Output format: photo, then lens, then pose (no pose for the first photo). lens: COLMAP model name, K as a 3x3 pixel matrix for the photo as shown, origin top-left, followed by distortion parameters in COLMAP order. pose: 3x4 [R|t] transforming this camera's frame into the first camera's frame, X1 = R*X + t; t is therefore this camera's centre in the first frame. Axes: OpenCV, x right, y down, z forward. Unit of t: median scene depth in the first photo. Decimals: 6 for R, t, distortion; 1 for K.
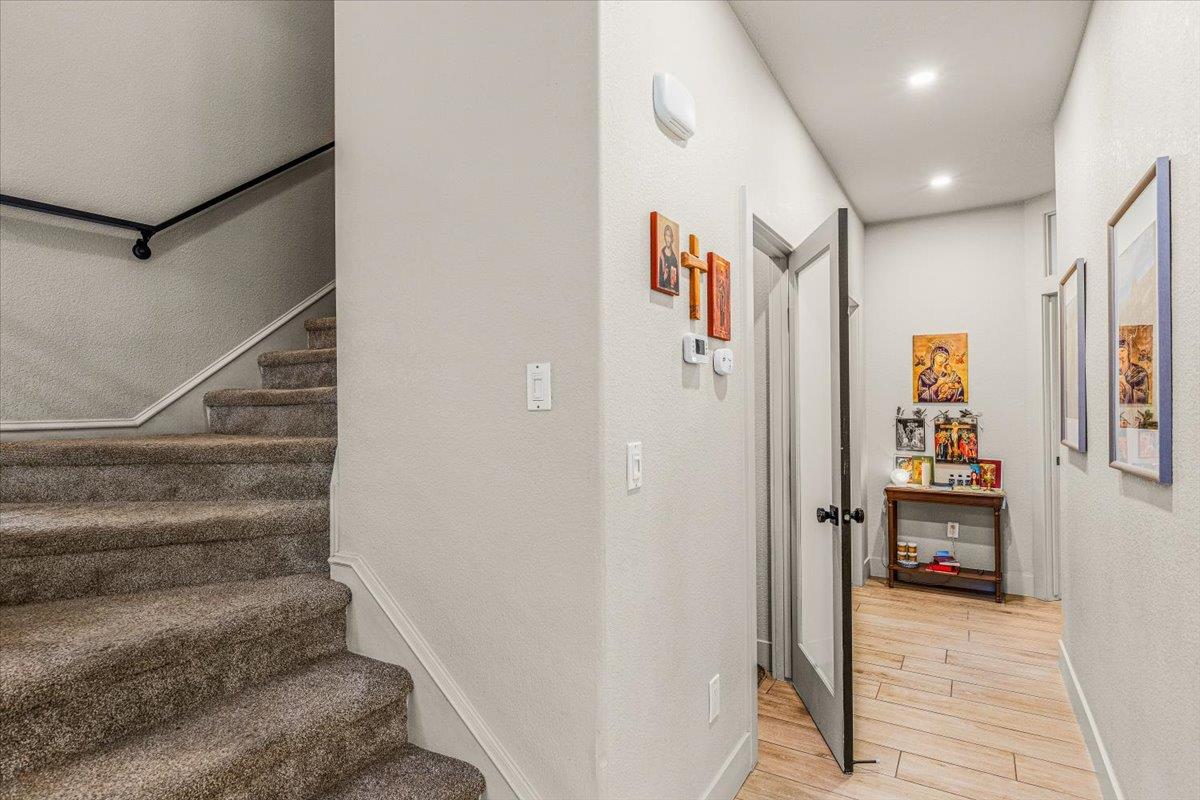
lens RADIAL K [[617.7, 0, 597.0], [0, 617.7, 397.1], [0, 0, 1]] dist [-0.000454, 0.000114]
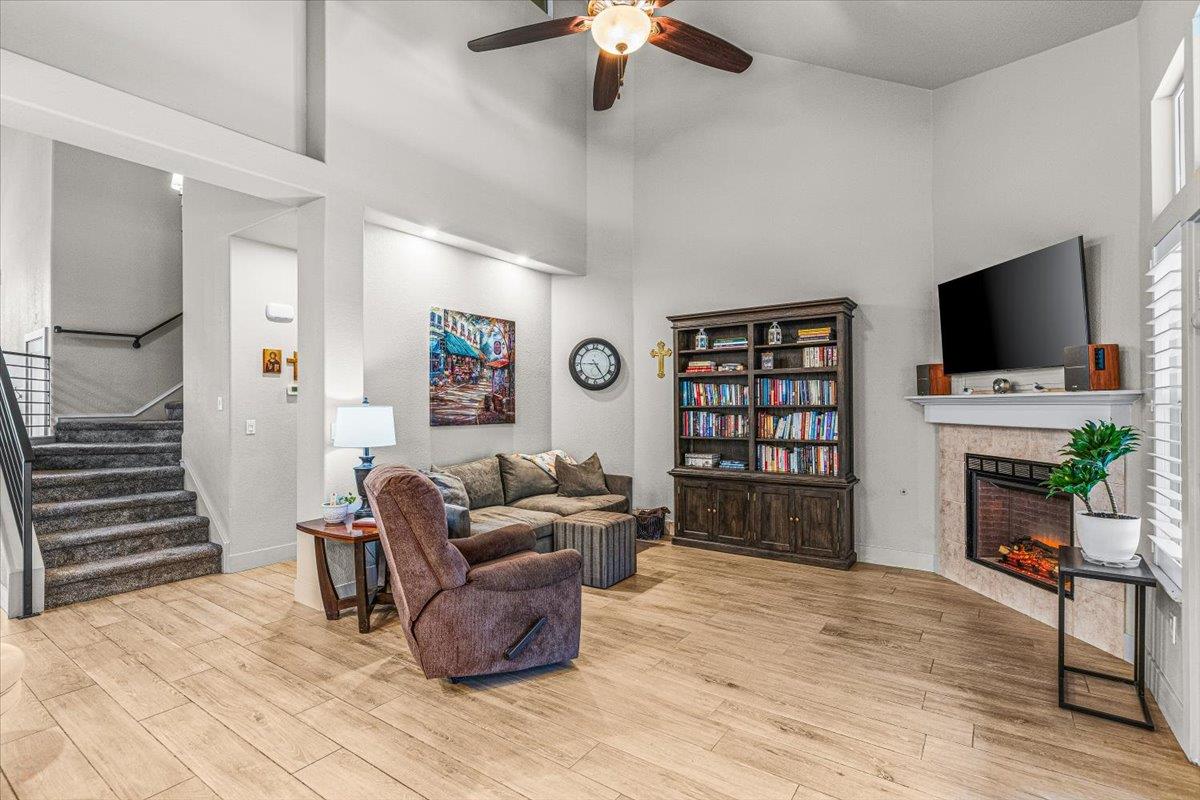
lens RADIAL K [[569.4, 0, 598.6], [0, 569.4, 398.6], [0, 0, 1]] dist [0.000088, 0.000203]
pose [[0.997766, -0.000192, -0.066809, 1.879496], [0.000310, 0.999998, 0.001762, -0.041722], [0.066809, -0.001779, 0.997764, -1.711848]]
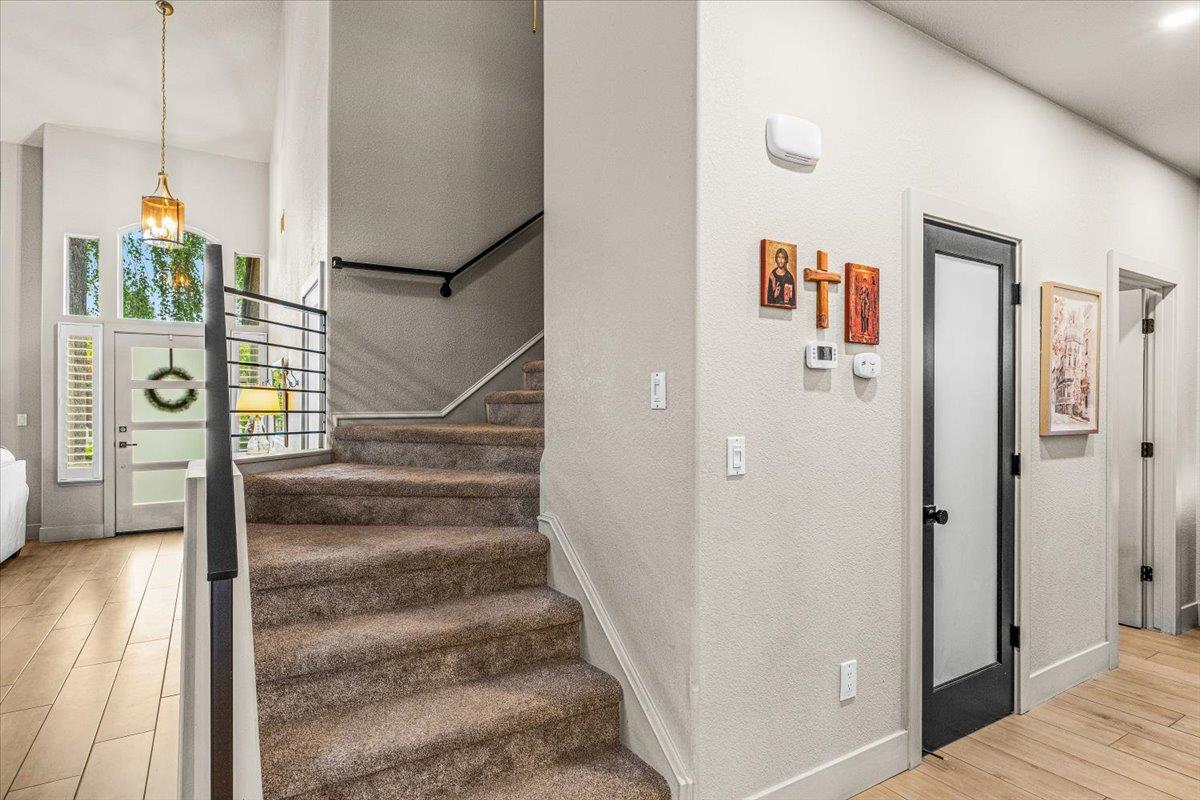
lens RADIAL K [[638.8, 0, 597.0], [0, 638.8, 404.4], [0, 0, 1]] dist [0.000397, 0.000637]
pose [[0.892174, 0.009707, -0.451587, 0.330539], [-0.003862, 0.999896, 0.013863, -0.004798], [0.451675, -0.010624, 0.892119, -0.199798]]
